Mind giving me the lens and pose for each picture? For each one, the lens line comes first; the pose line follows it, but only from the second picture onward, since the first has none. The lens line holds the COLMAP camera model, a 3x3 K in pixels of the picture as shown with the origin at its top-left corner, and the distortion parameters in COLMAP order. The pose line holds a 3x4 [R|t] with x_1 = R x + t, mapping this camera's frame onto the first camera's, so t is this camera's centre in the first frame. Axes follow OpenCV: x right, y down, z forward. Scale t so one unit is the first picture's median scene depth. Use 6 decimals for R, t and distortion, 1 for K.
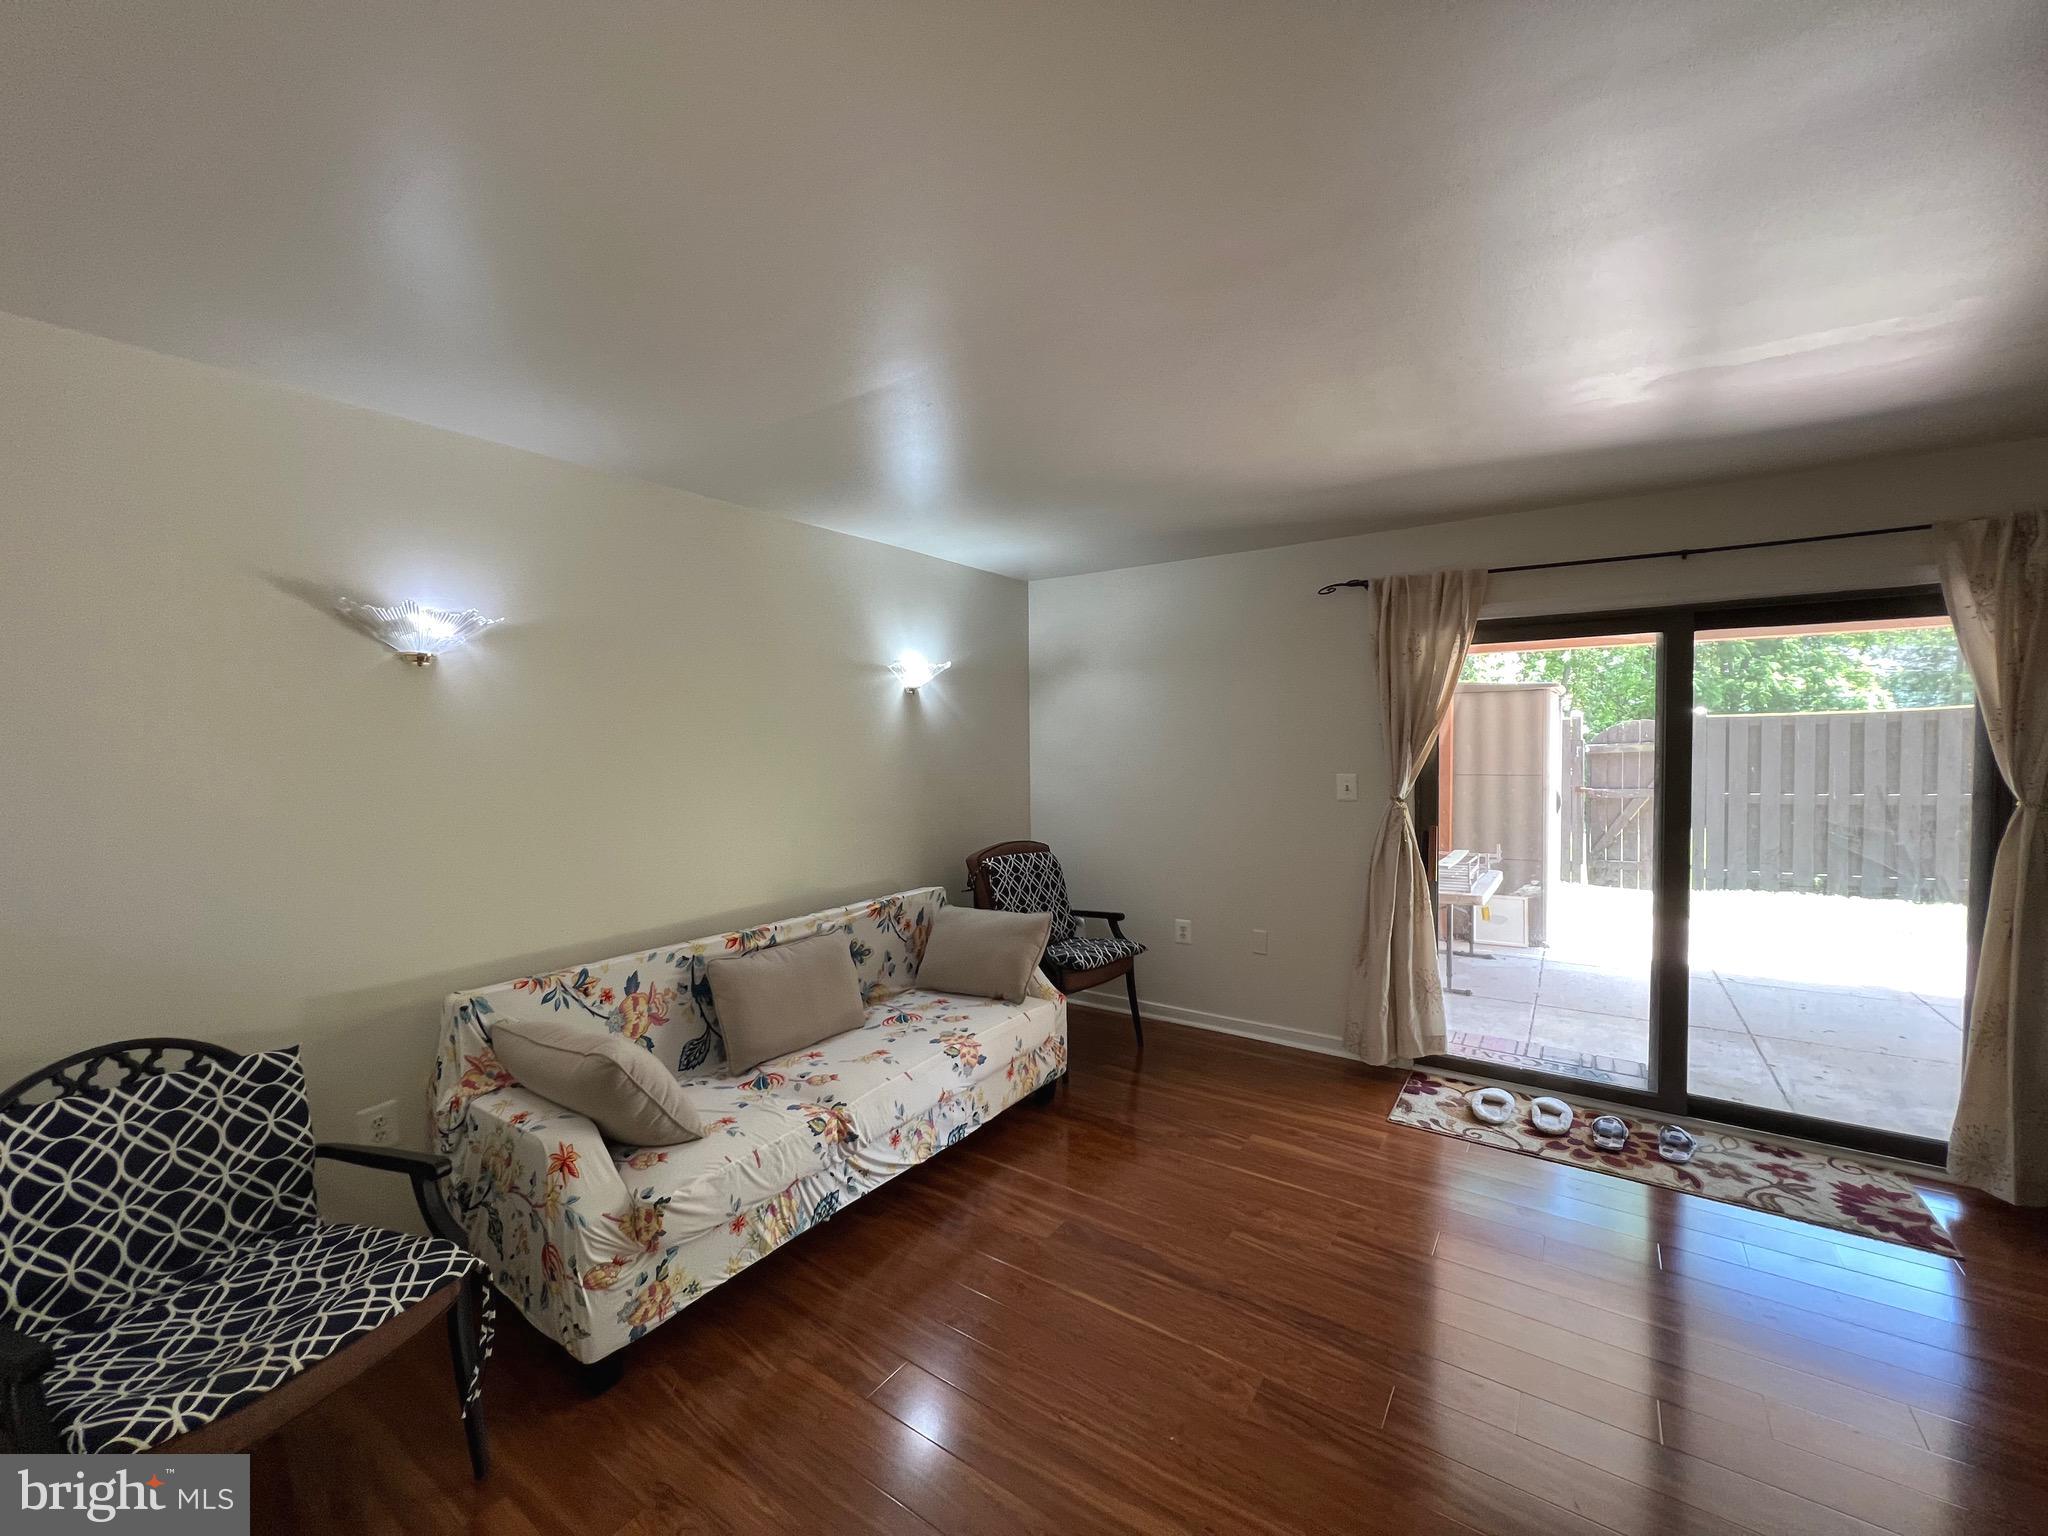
lens RADIAL K [[823.1, 0, 1018.0], [0, 823.1, 766.1], [0, 0, 1]] dist [-0.003762, 0.000483]
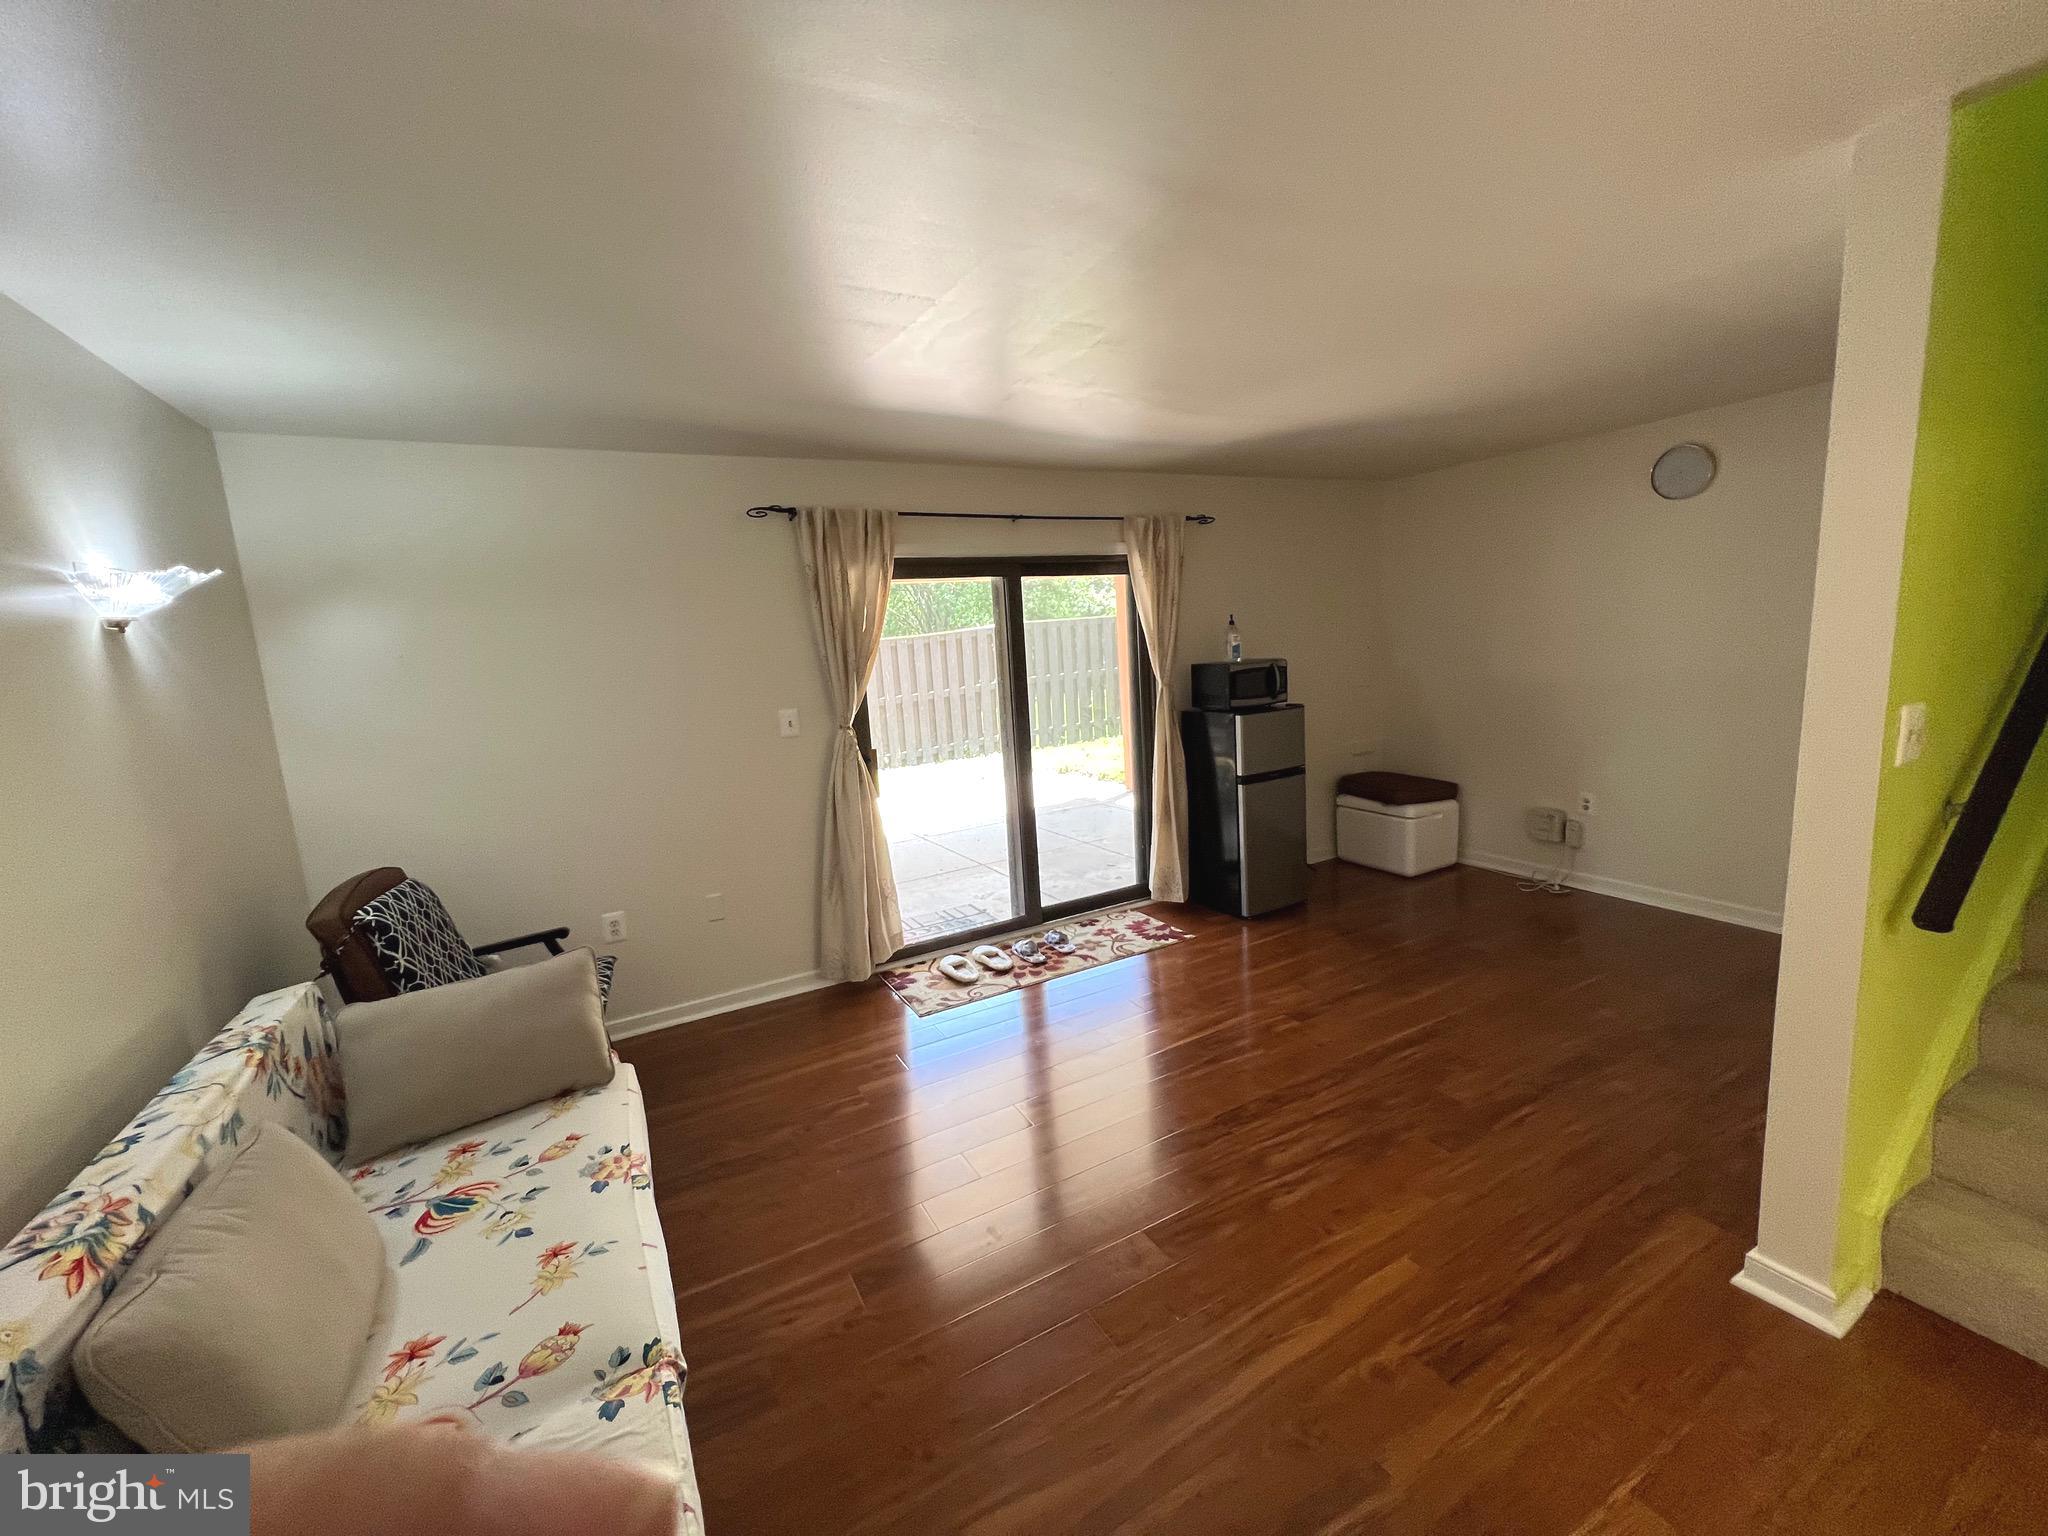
lens RADIAL K [[823.1, 0, 1018.0], [0, 823.1, 766.1], [0, 0, 1]] dist [-0.003762, 0.000483]
pose [[0.442933, -0.156539, 0.882783, -0.411563], [0.087898, 0.987478, 0.131002, -0.032532], [-0.892235, 0.019570, 0.451146, 0.379290]]
